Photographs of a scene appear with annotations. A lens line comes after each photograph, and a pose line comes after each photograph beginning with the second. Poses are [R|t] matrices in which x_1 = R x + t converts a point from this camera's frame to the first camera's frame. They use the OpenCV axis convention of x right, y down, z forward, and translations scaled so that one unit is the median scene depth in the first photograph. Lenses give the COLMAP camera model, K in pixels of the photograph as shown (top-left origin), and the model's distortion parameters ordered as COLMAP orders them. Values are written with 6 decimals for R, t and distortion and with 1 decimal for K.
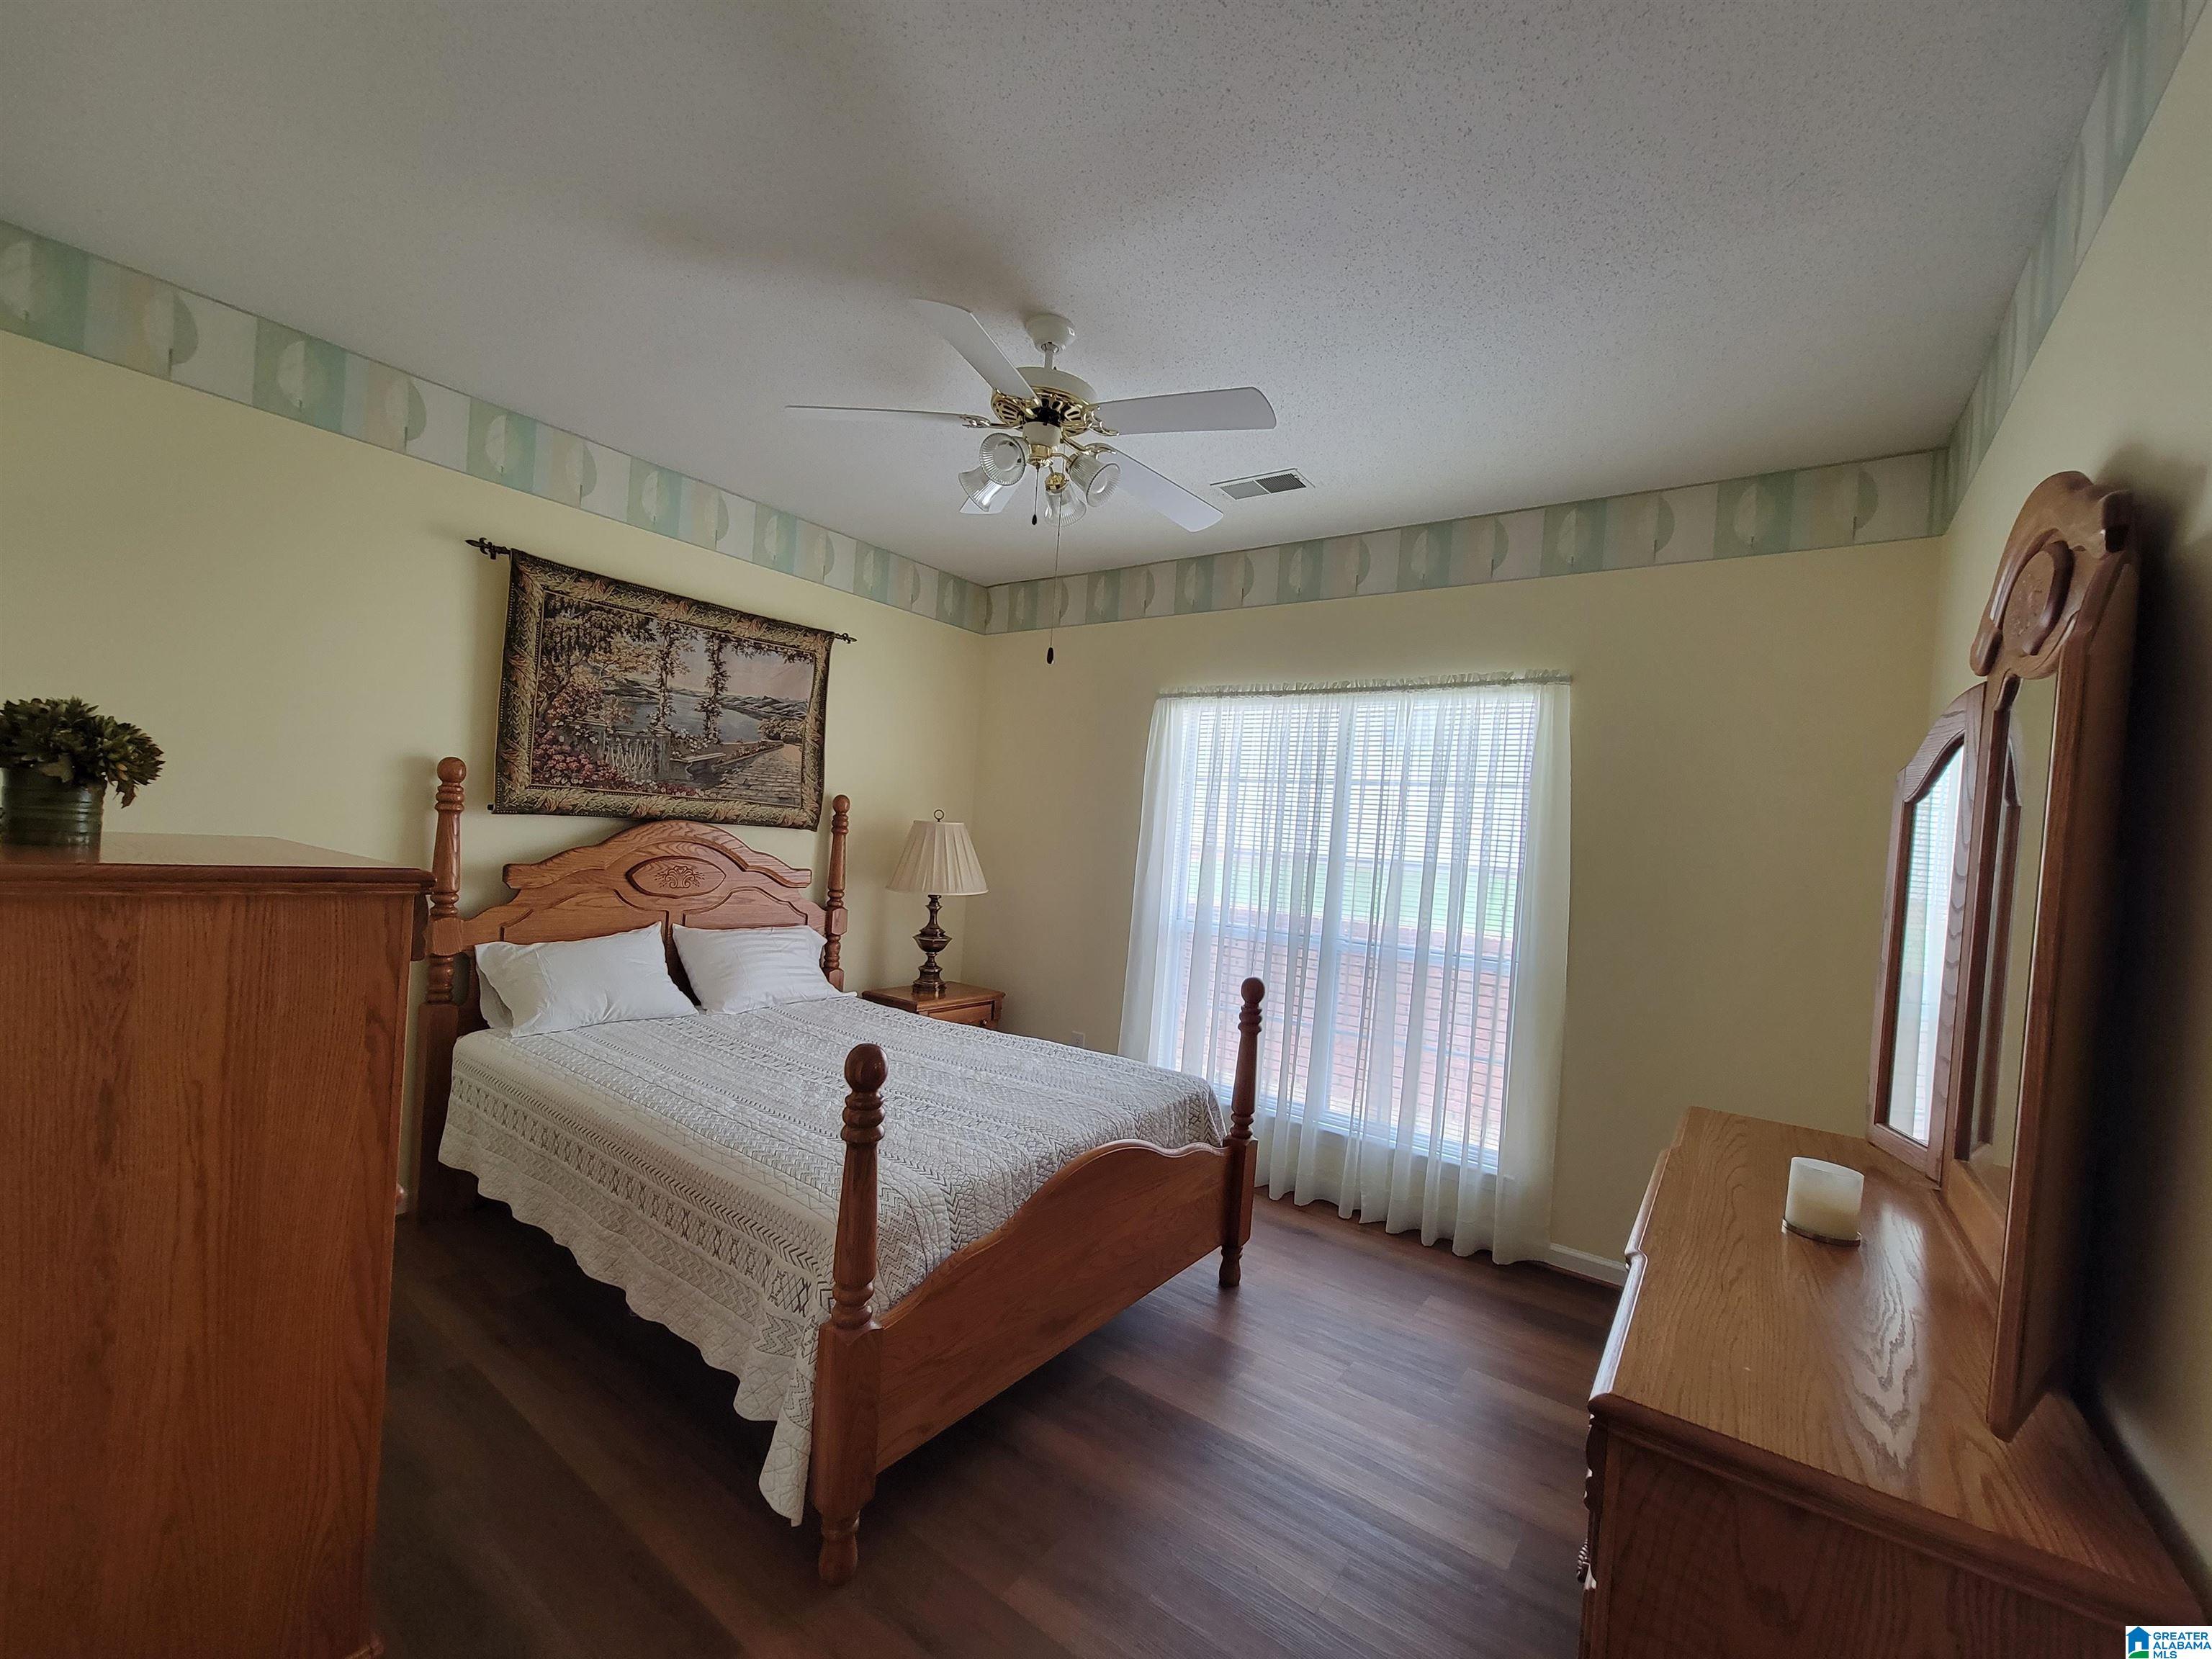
lens RADIAL K [[906.0, 0, 1102.8], [0, 906.0, 839.3], [0, 0, 1]] dist [-0.002549, -0.000301]
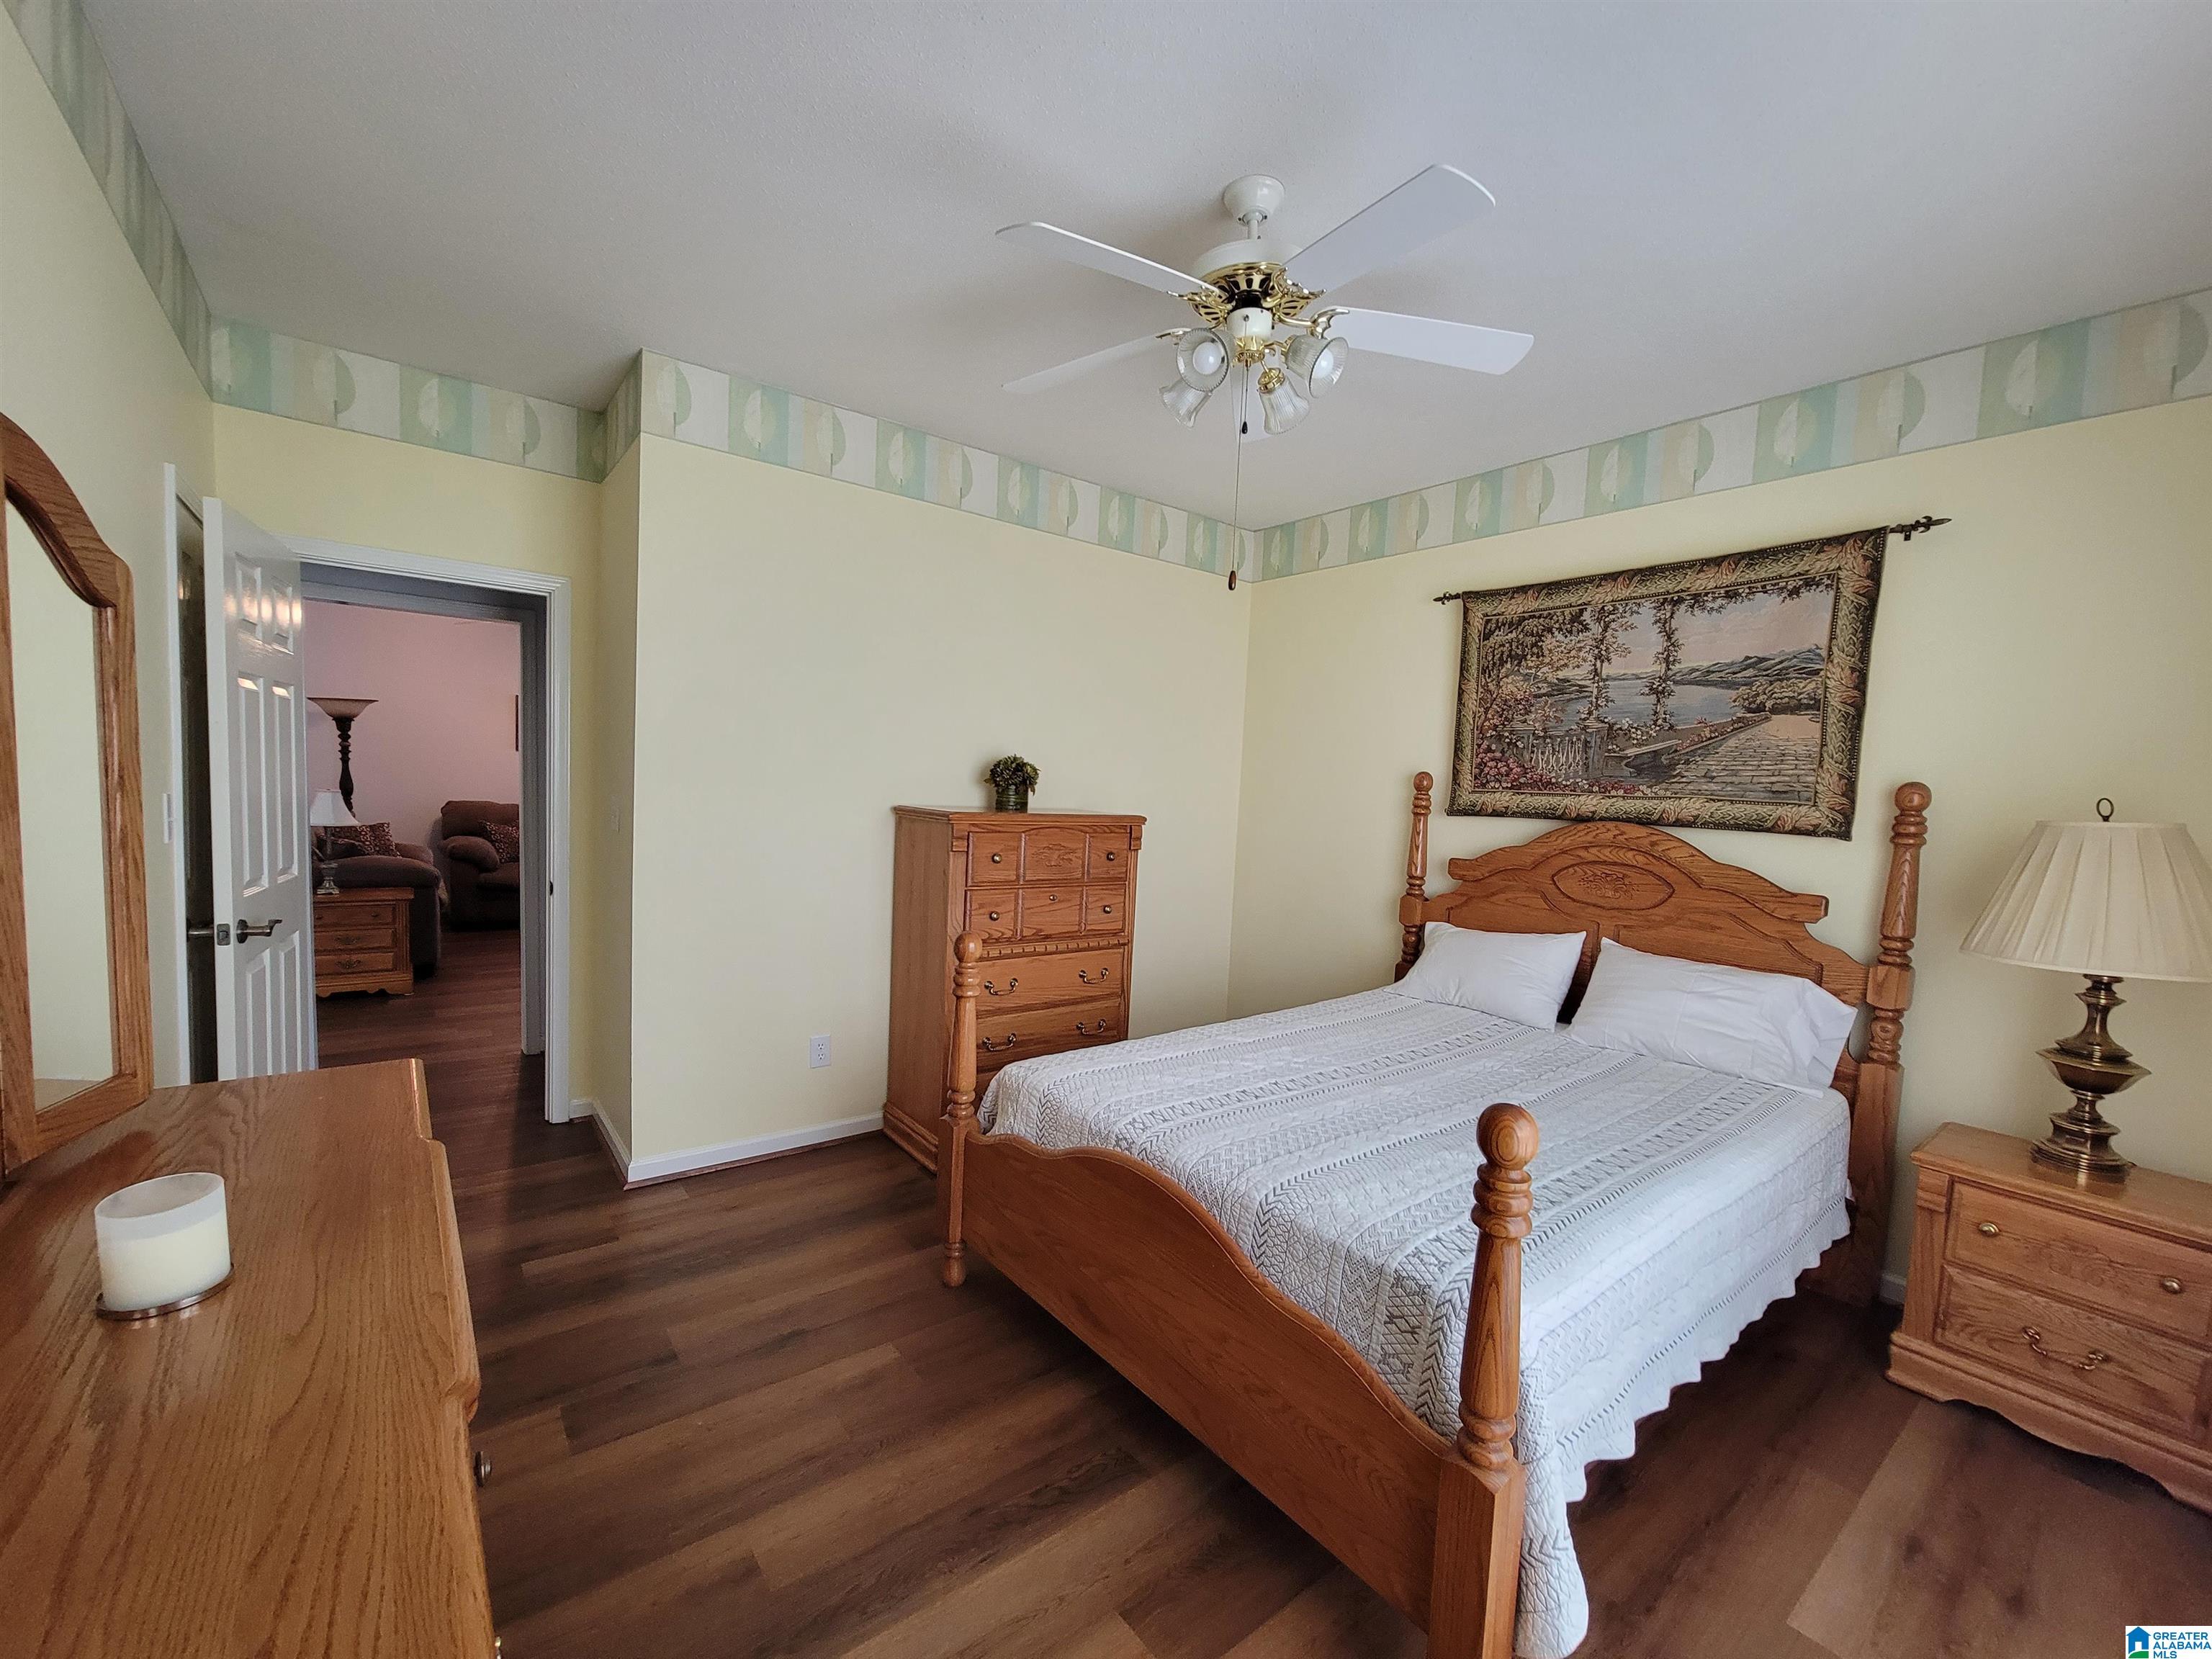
lens RADIAL K [[906.0, 0, 1106.4], [0, 906.0, 845.1], [0, 0, 1]] dist [-0.002549, -0.000301]
pose [[-0.265069, -0.016080, -0.964095, 0.525770], [-0.066600, 0.997778, 0.001669, 0.033758], [0.961927, 0.064651, -0.265551, 0.763479]]
